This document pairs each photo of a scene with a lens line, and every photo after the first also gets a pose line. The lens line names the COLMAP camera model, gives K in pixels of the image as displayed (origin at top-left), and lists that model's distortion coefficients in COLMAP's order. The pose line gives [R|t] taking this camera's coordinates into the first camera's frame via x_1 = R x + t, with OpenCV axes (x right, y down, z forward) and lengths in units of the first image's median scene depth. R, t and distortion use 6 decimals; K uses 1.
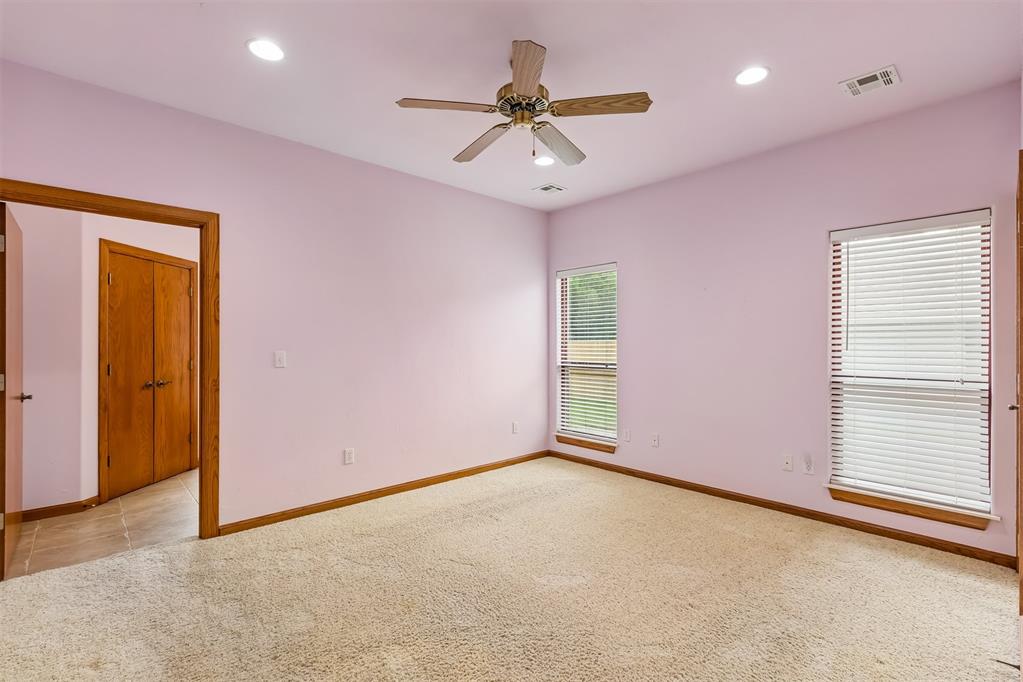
lens RADIAL K [[466.4, 0, 513.2], [0, 466.4, 344.6], [0, 0, 1]] dist [0.001275, -0.000333]
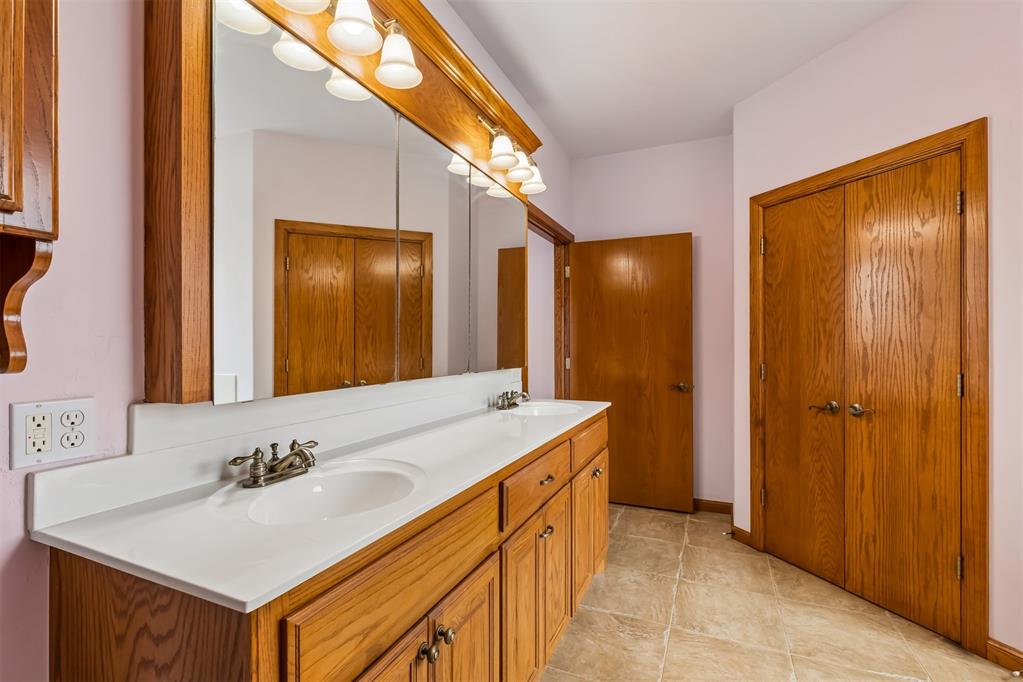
lens RADIAL K [[466.4, 0, 513.2], [0, 466.4, 344.6], [0, 0, 1]] dist [0.001275, -0.000333]
pose [[-0.921102, 0.000429, -0.389322, -0.213828], [0.000563, 1.000000, -0.000229, 0.010749], [0.389322, -0.000430, -0.921102, 1.444698]]
